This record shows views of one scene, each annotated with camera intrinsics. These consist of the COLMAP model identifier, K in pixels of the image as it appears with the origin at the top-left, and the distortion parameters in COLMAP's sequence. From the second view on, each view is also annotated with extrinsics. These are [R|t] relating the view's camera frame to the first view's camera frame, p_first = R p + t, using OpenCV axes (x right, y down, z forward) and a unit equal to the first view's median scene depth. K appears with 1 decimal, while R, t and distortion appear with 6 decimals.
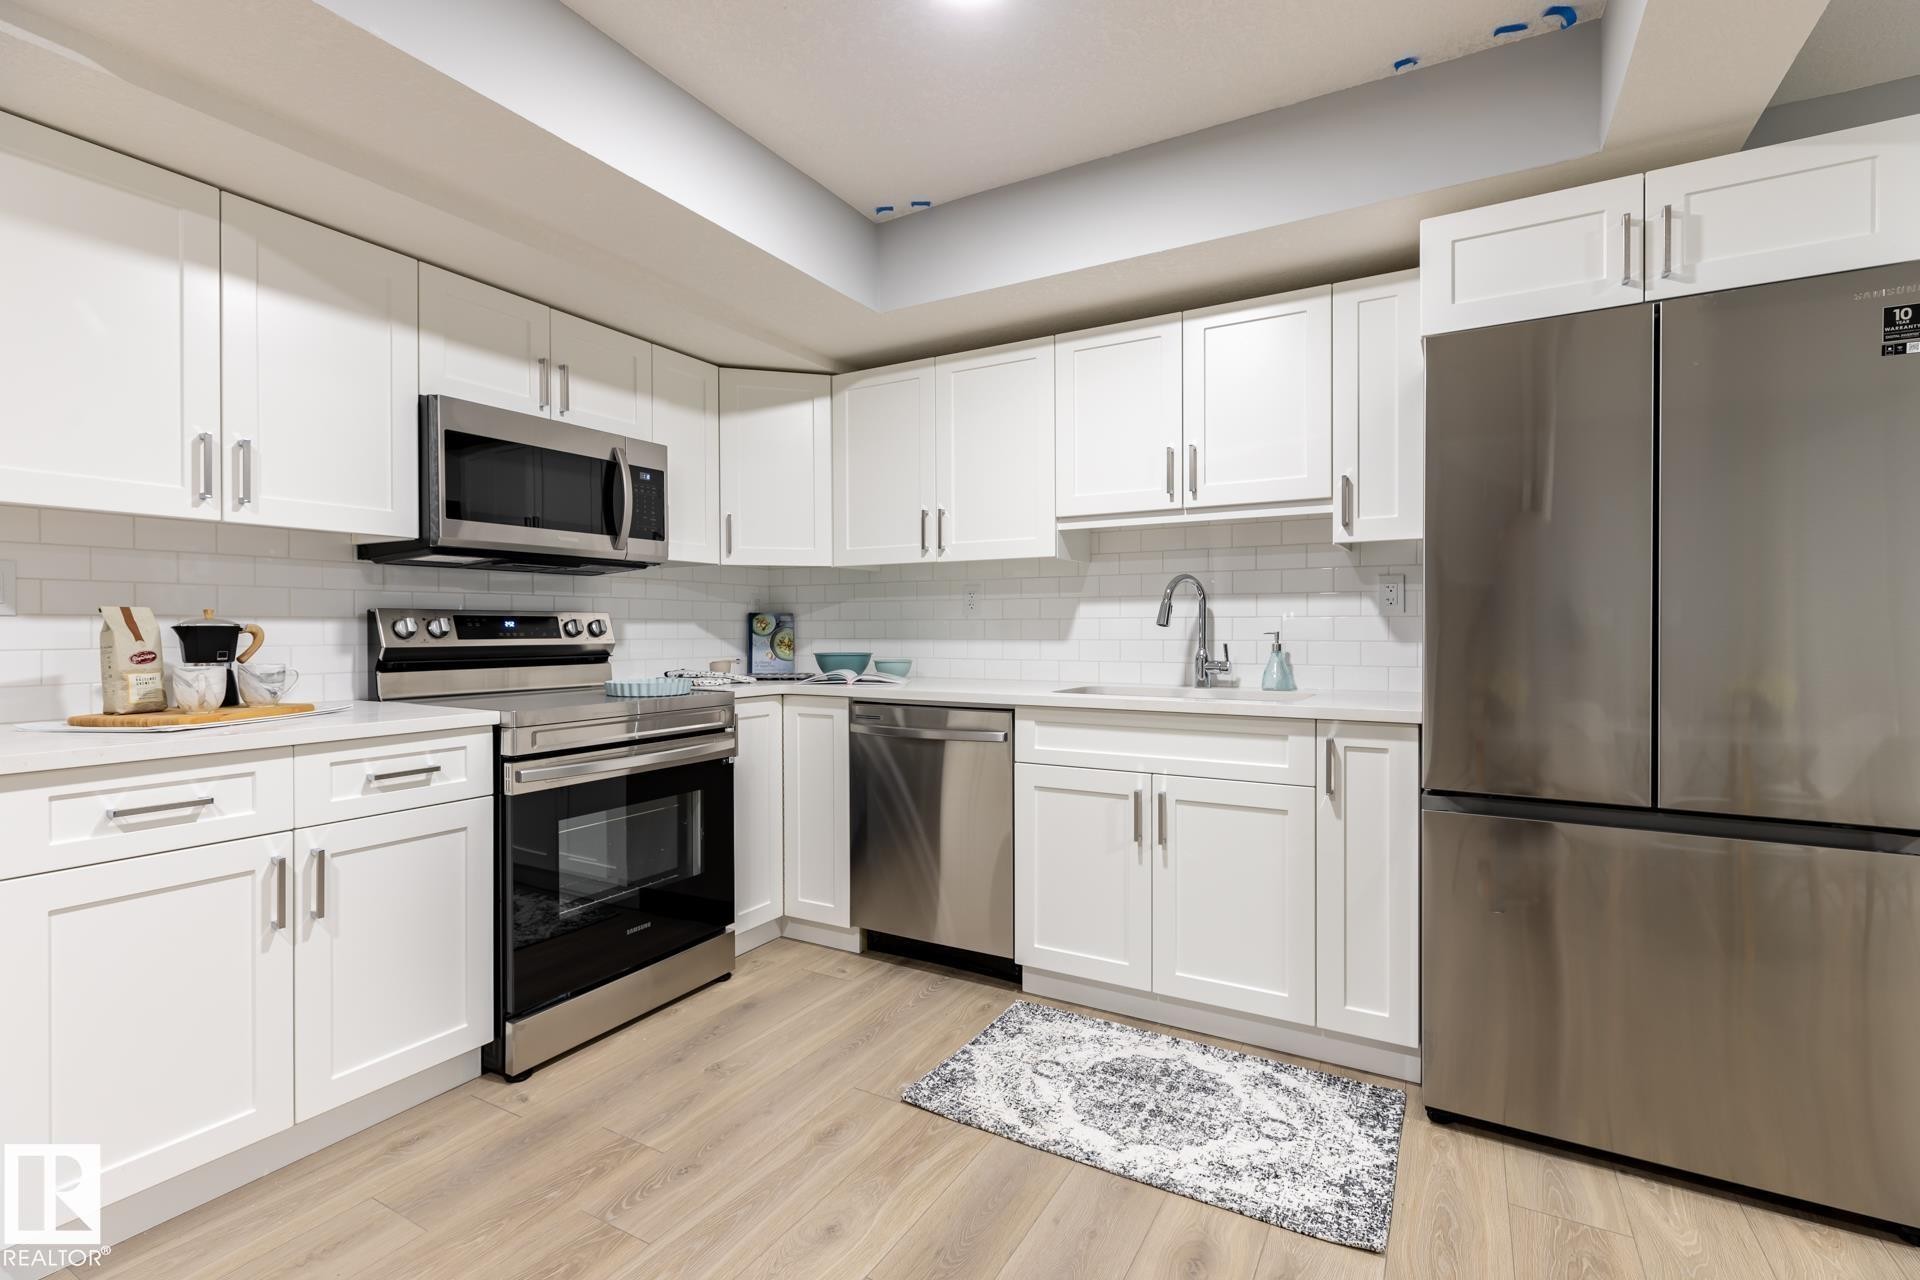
lens RADIAL K [[884.7, 0, 992.3], [0, 884.7, 633.4], [0, 0, 1]] dist [0.001041, 0.002302]
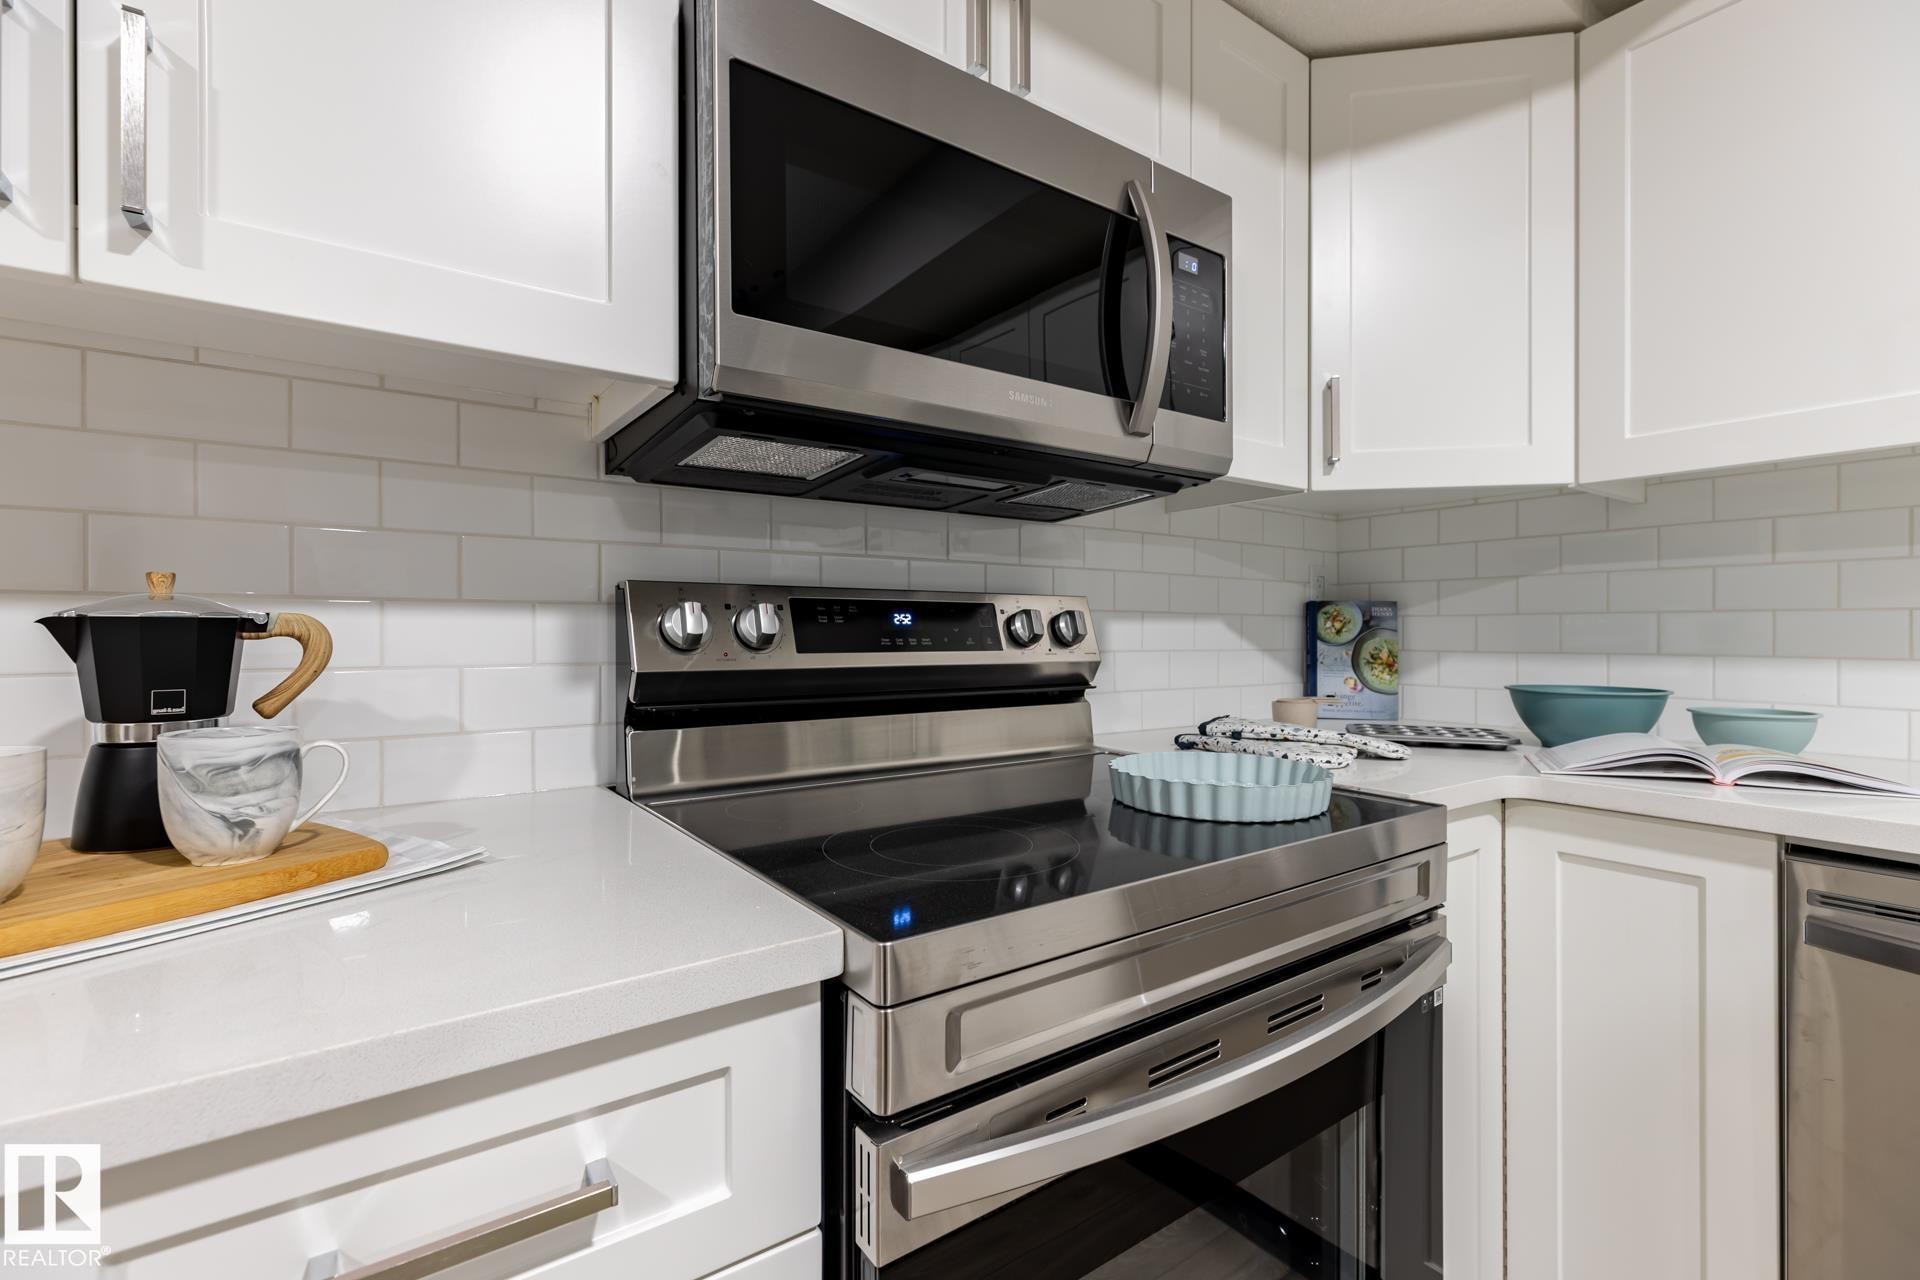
lens RADIAL K [[884.7, 0, 965.0], [0, 884.7, 630.2], [0, 0, 1]] dist [0.001041, 0.002302]
pose [[0.899081, 0.003024, -0.437772, -0.303809], [-0.006038, 0.999967, -0.005494, -0.002362], [0.437741, 0.007583, 0.899069, 0.580147]]
